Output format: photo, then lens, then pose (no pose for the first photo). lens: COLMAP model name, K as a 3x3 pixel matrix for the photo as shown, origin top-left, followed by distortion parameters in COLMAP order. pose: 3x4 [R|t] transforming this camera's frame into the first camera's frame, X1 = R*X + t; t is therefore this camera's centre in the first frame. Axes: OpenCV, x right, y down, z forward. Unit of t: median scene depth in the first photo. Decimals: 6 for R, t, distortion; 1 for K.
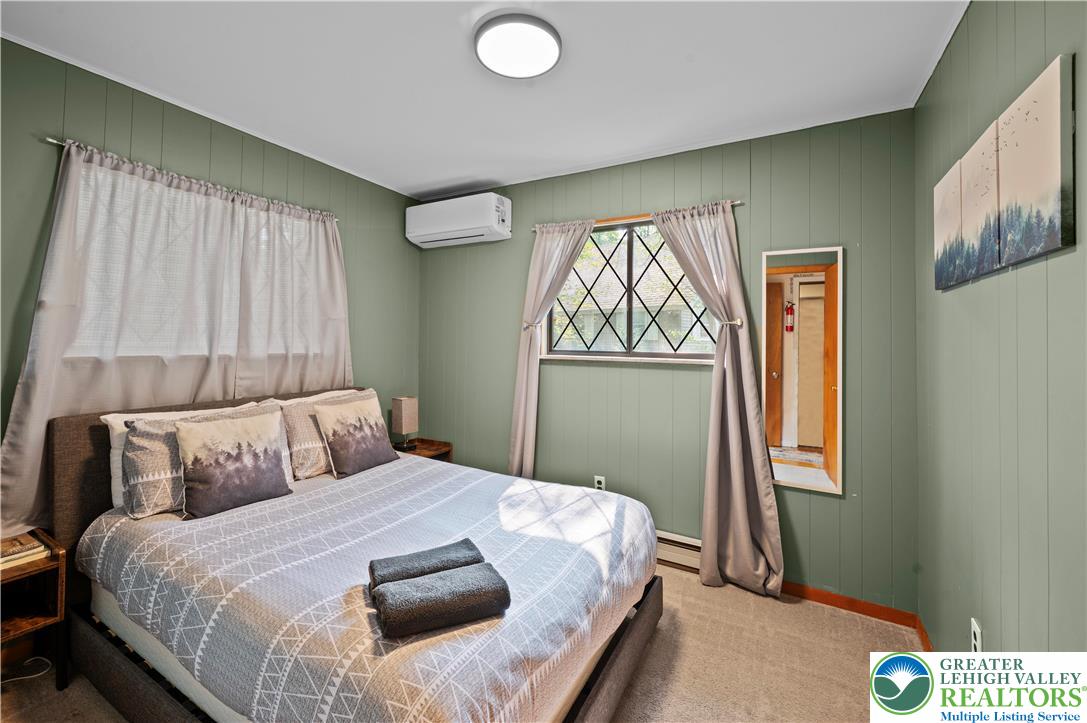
lens RADIAL K [[437.5, 0, 535.0], [0, 437.5, 360.0], [0, 0, 1]] dist [-0.000361, -0.000114]
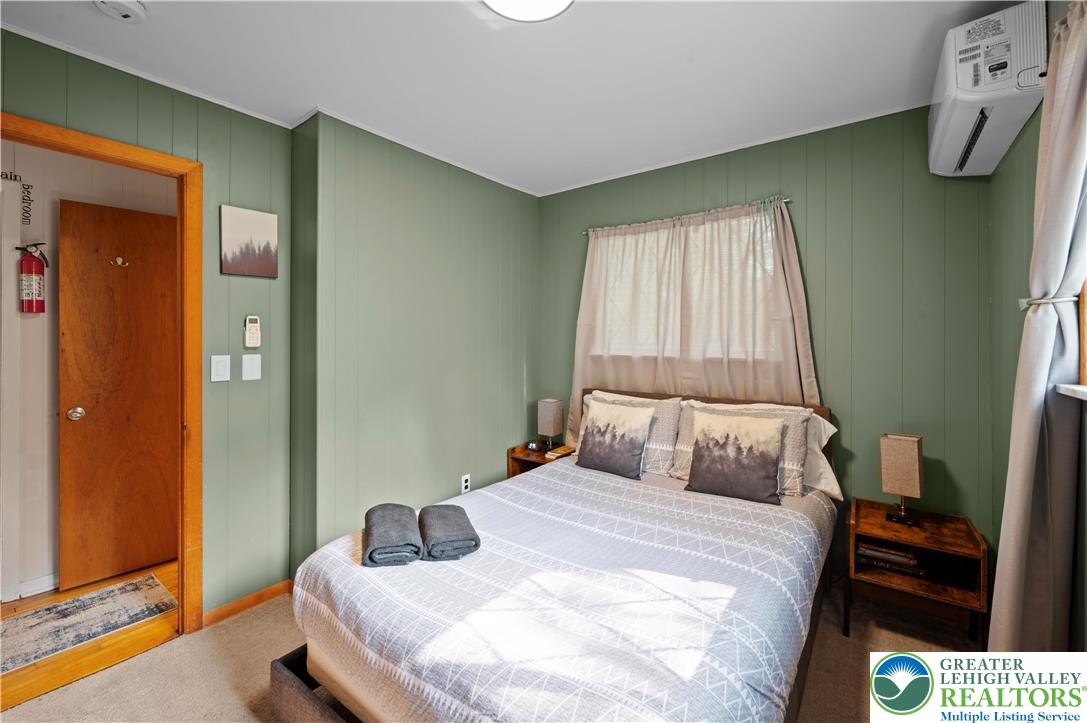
lens RADIAL K [[444.3, 0, 542.7], [0, 444.3, 375.4], [0, 0, 1]] dist [0.000420, 0.000092]
pose [[-0.137576, 0.099816, -0.985449, 0.566315], [-0.008401, 0.994756, 0.101932, -0.081014], [0.990456, 0.022302, -0.136016, 0.807432]]
